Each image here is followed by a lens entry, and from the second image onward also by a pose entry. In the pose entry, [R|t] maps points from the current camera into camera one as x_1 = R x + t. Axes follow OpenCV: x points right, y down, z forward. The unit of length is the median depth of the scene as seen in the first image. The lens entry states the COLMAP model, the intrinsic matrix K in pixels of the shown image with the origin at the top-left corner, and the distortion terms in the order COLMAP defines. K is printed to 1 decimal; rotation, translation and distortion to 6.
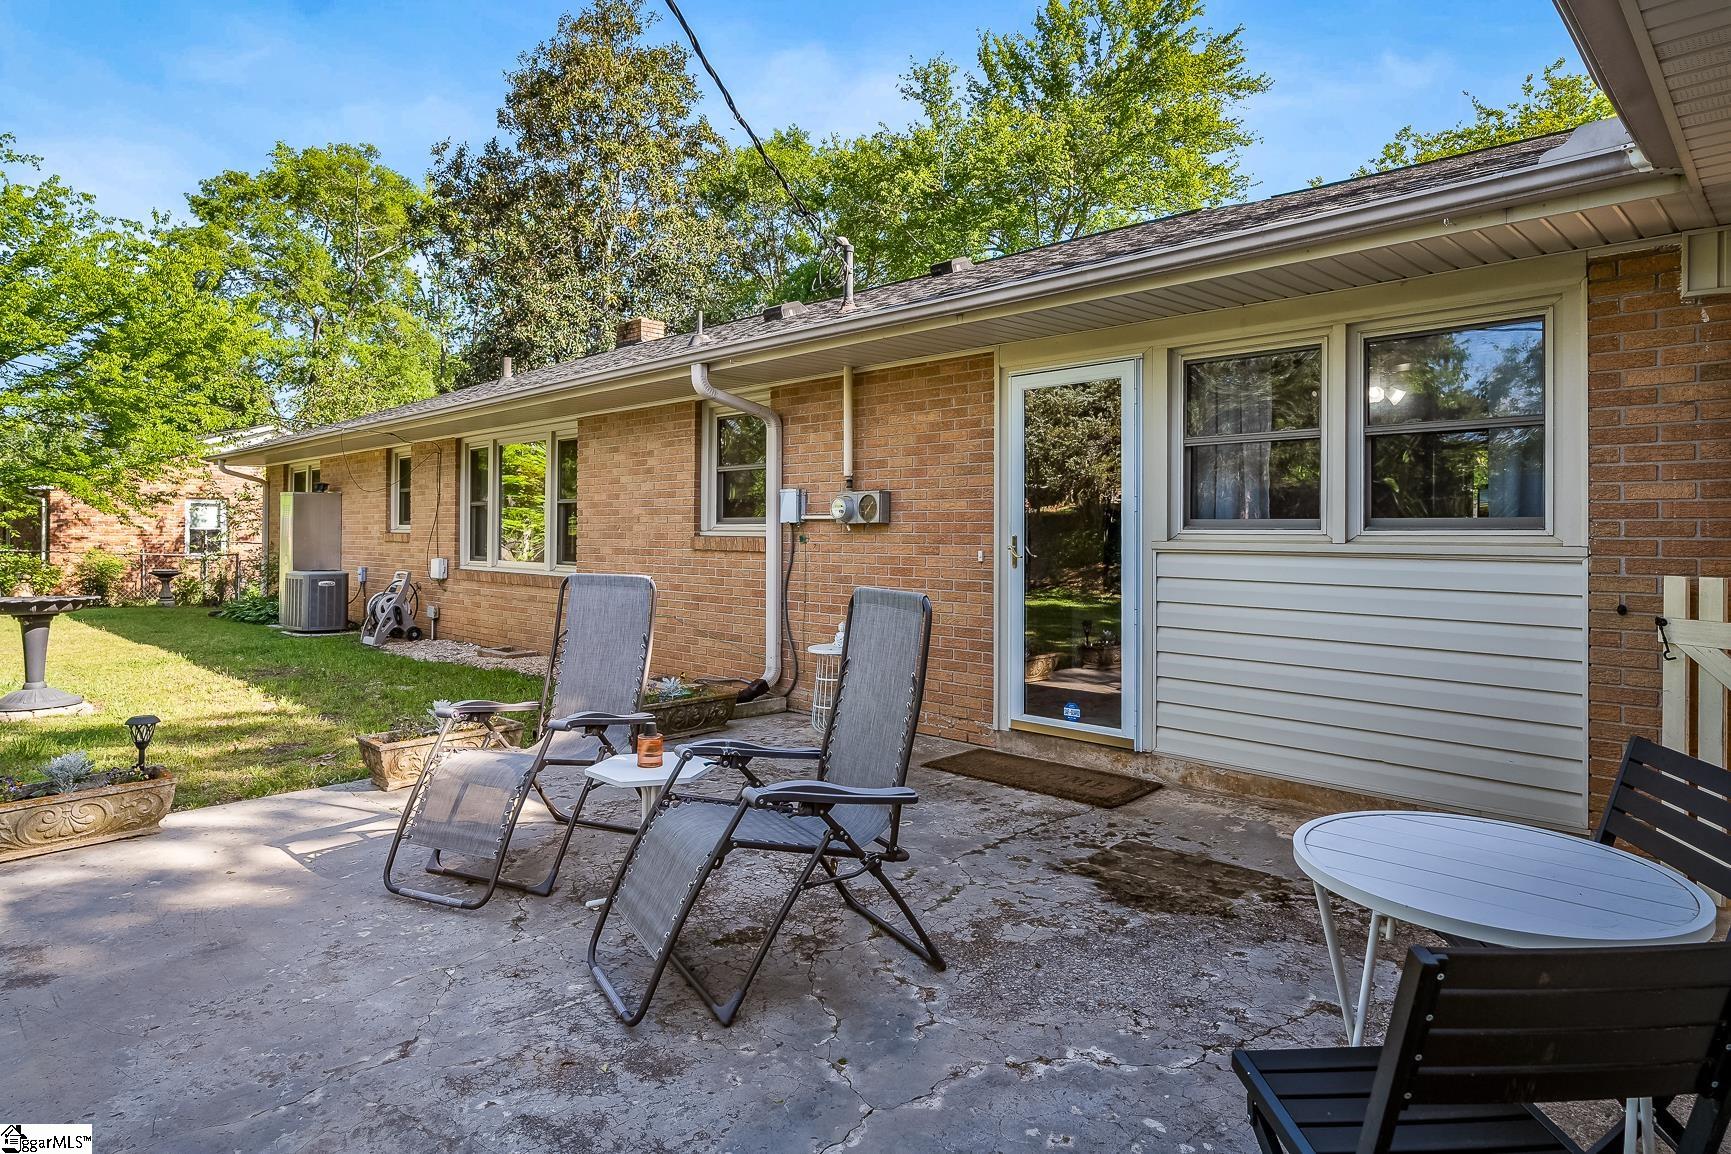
lens RADIAL K [[985.5, 0, 868.8], [0, 985.5, 565.0], [0, 0, 1]] dist [-0.006413, -0.000542]
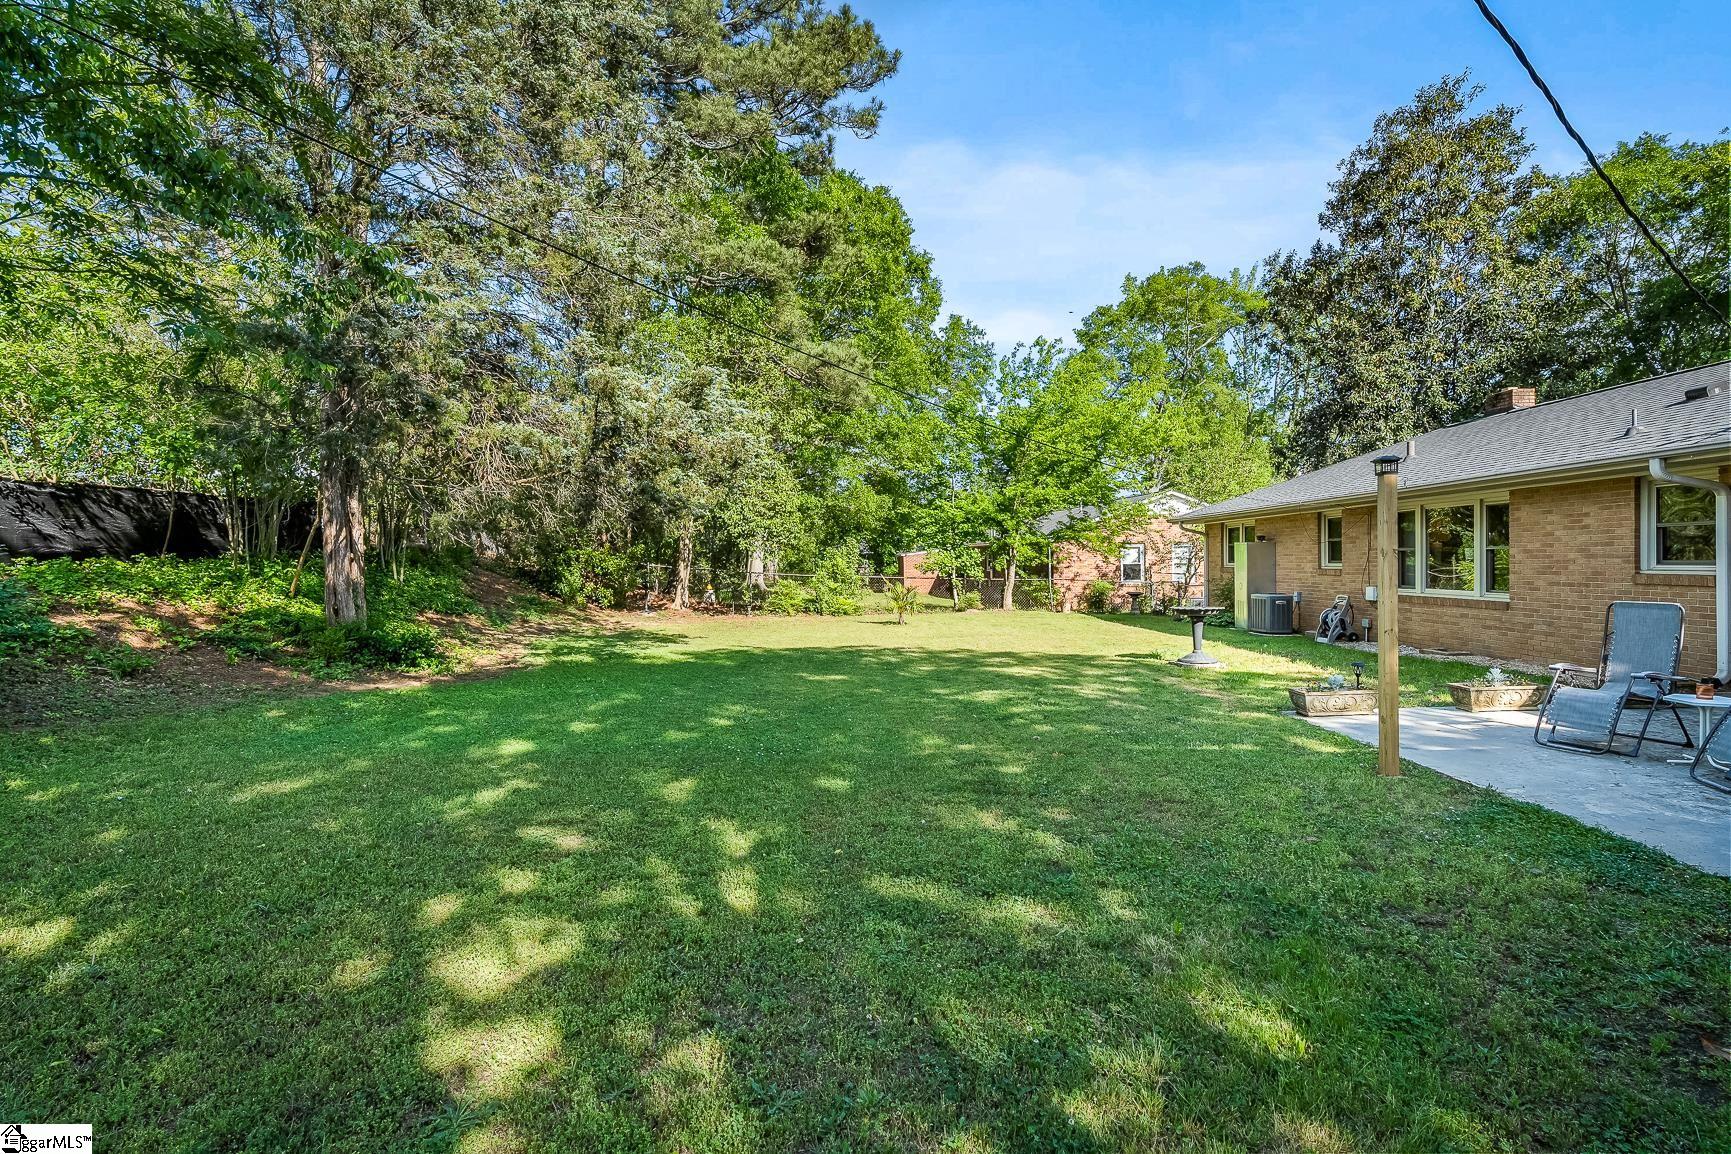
lens RADIAL K [[864.5, 0, 864.4], [0, 864.5, 573.5], [0, 0, 1]] dist [0.003772, 0.000269]
pose [[0.706614, -0.004849, -0.707583, -0.027899], [-0.005637, 0.999906, -0.012482, -0.003009], [0.707577, 0.012809, 0.706520, -0.224718]]
